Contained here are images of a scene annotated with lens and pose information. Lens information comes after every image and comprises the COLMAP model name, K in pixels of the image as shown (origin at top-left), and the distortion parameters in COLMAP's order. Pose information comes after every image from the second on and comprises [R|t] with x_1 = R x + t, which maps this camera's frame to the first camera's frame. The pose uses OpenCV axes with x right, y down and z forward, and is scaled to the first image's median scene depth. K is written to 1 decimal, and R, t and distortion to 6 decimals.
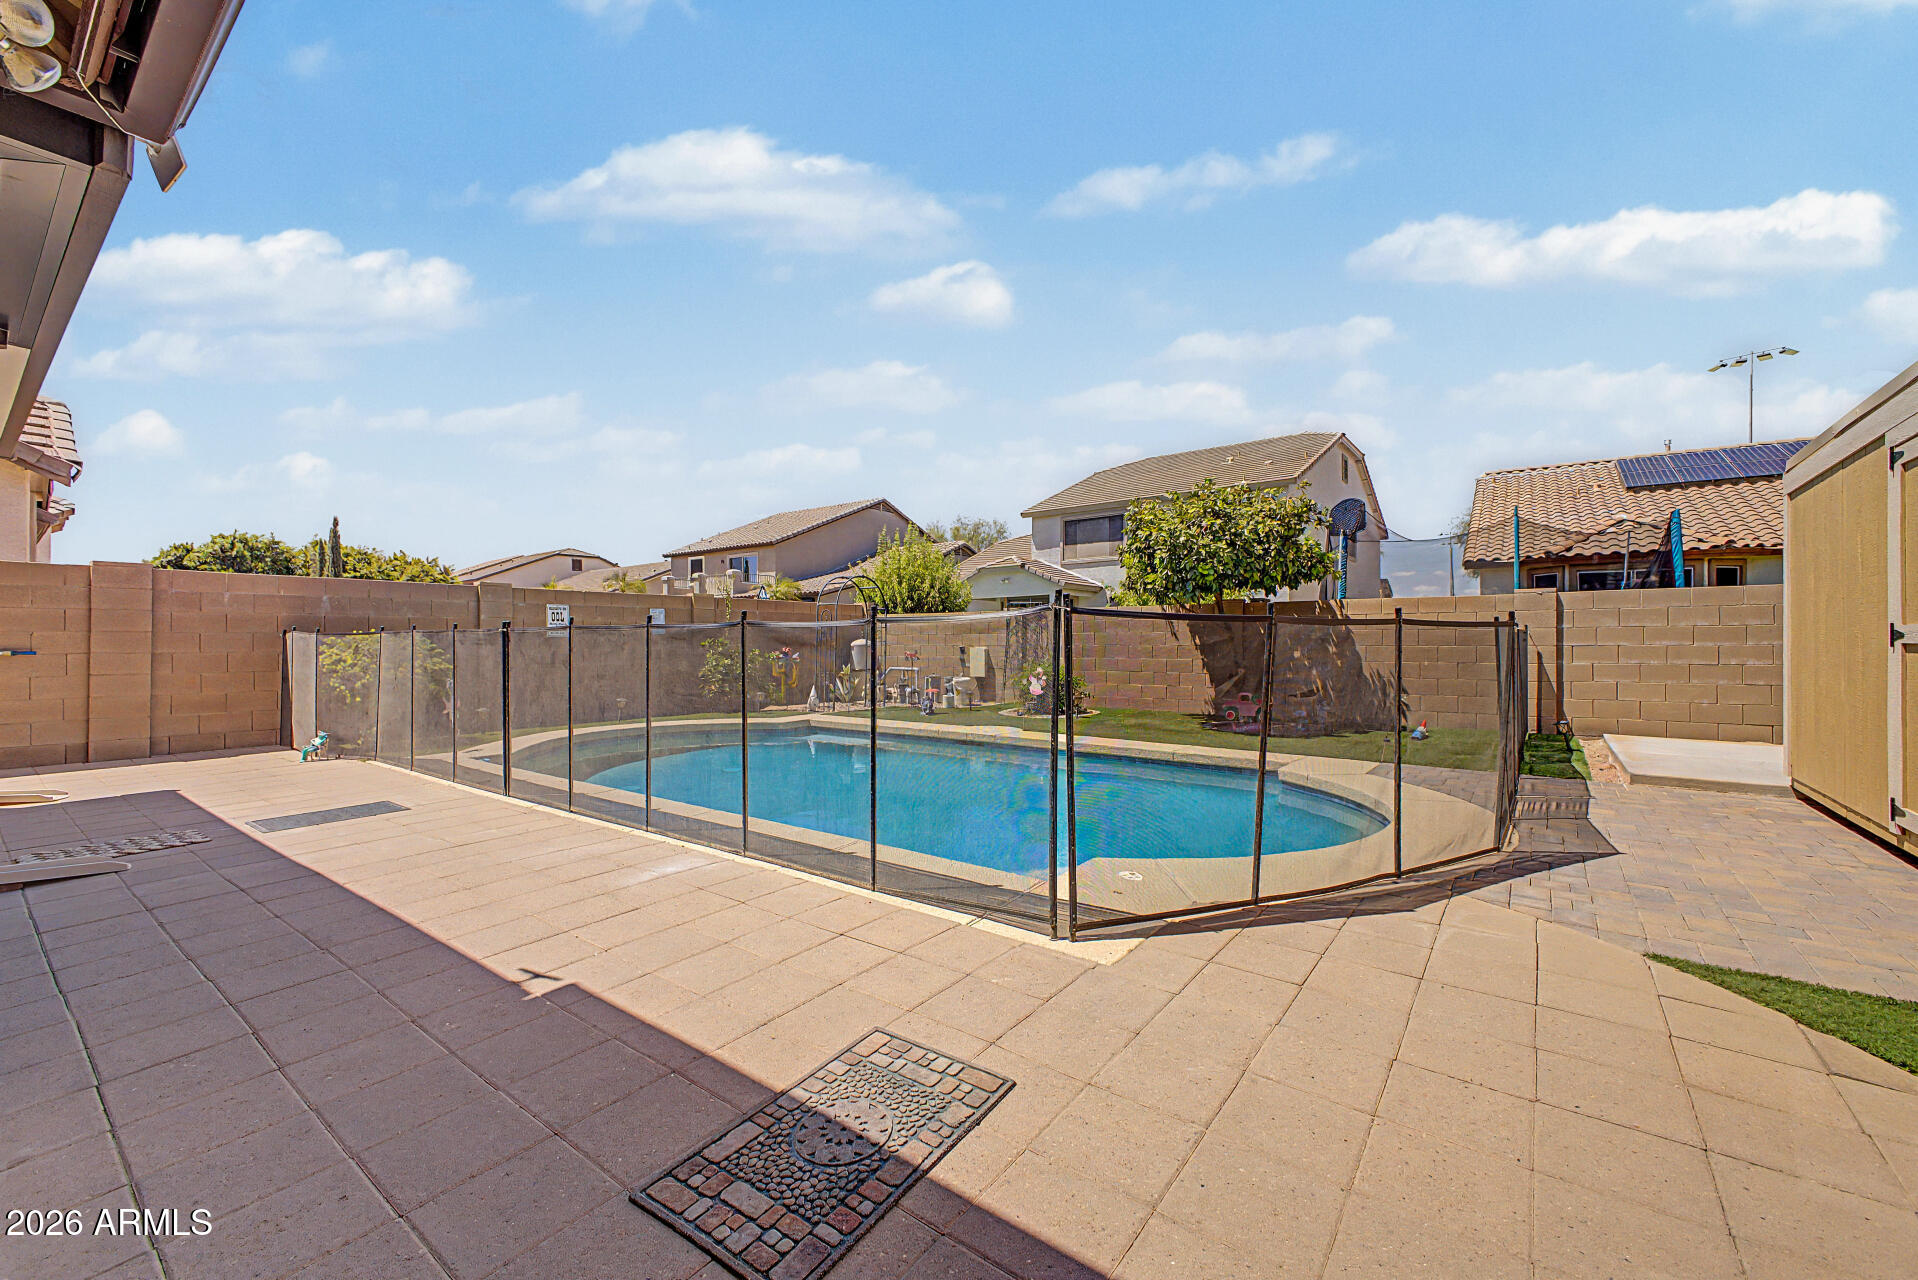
lens RADIAL K [[761.1, 0, 968.4], [0, 761.1, 636.4], [0, 0, 1]] dist [0.018564, -0.004734]
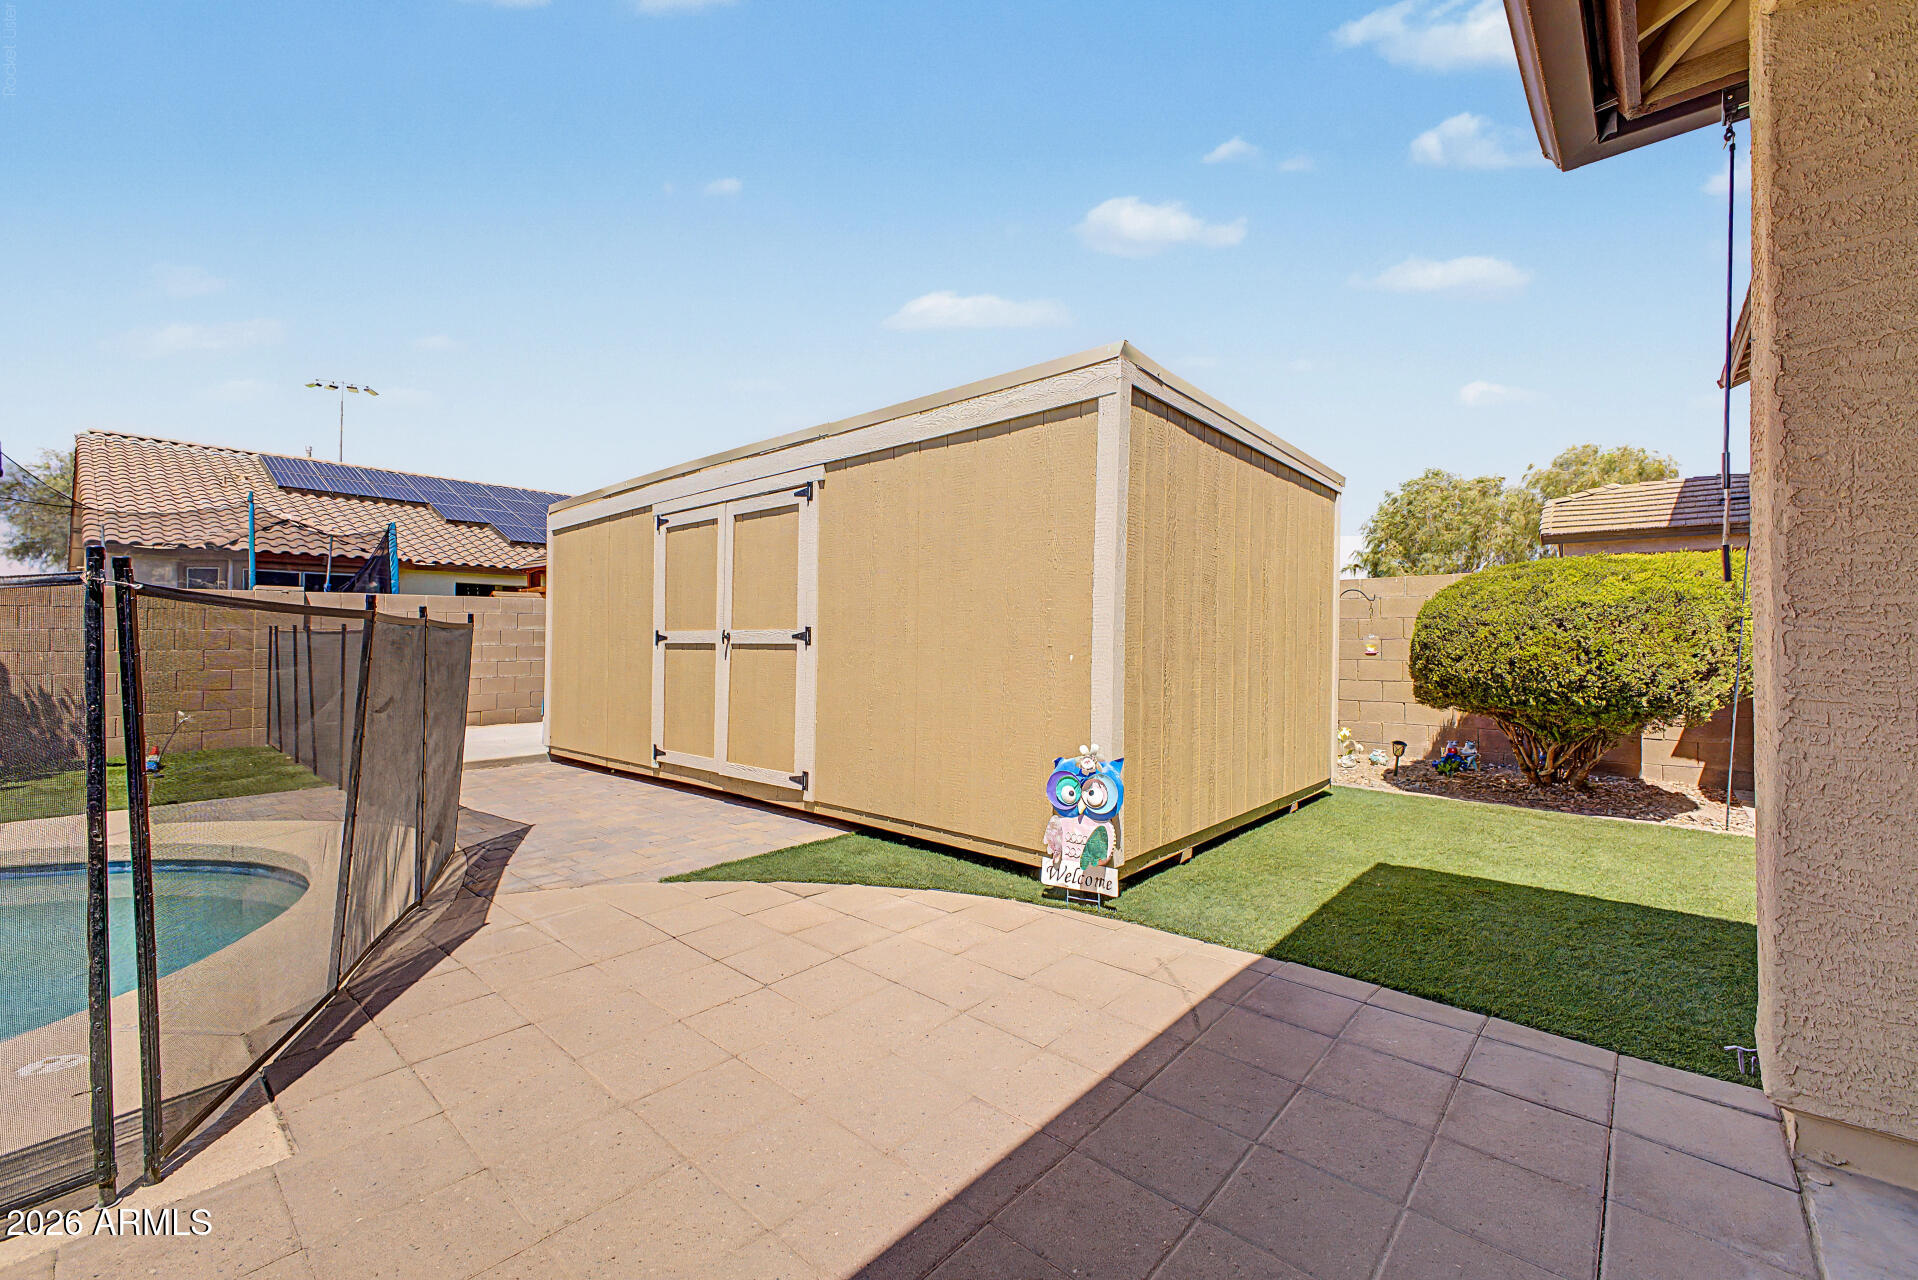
lens RADIAL K [[761.1, 0, 973.2], [0, 761.1, 634.8], [0, 0, 1]] dist [0.018564, -0.004734]
pose [[0.099207, 0.006308, 0.995047, -0.202090], [-0.001458, 0.999980, -0.006194, 0.000531], [-0.995066, -0.000836, 0.099214, 0.188197]]
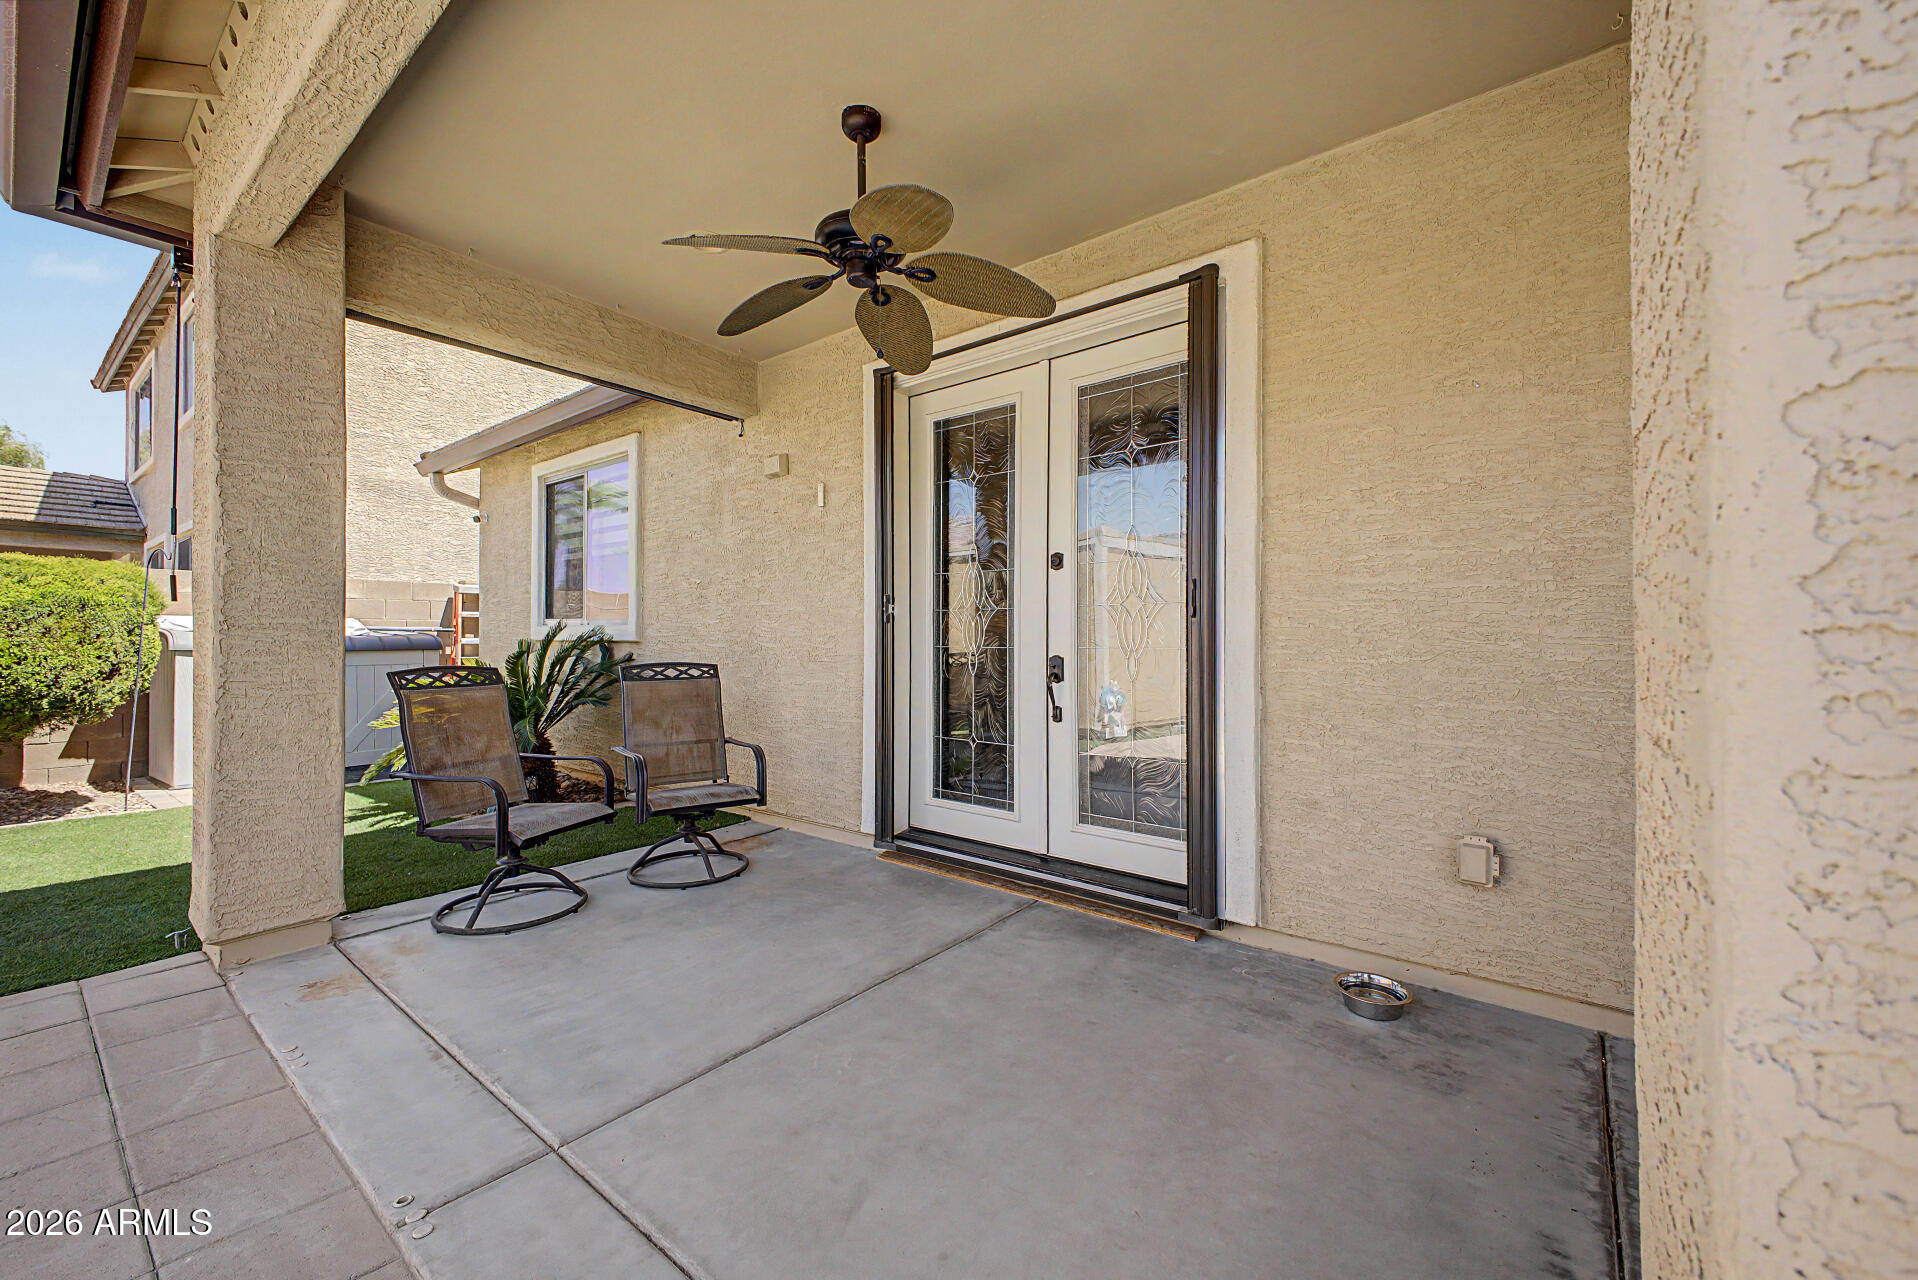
lens RADIAL K [[761.1, 0, 971.0], [0, 761.1, 633.3], [0, 0, 1]] dist [0.018564, -0.004734]
pose [[-0.999382, -0.000285, 0.035159, -0.386402], [-0.000733, 0.999919, -0.012744, -0.001059], [-0.035153, -0.012762, -0.999300, 0.406869]]
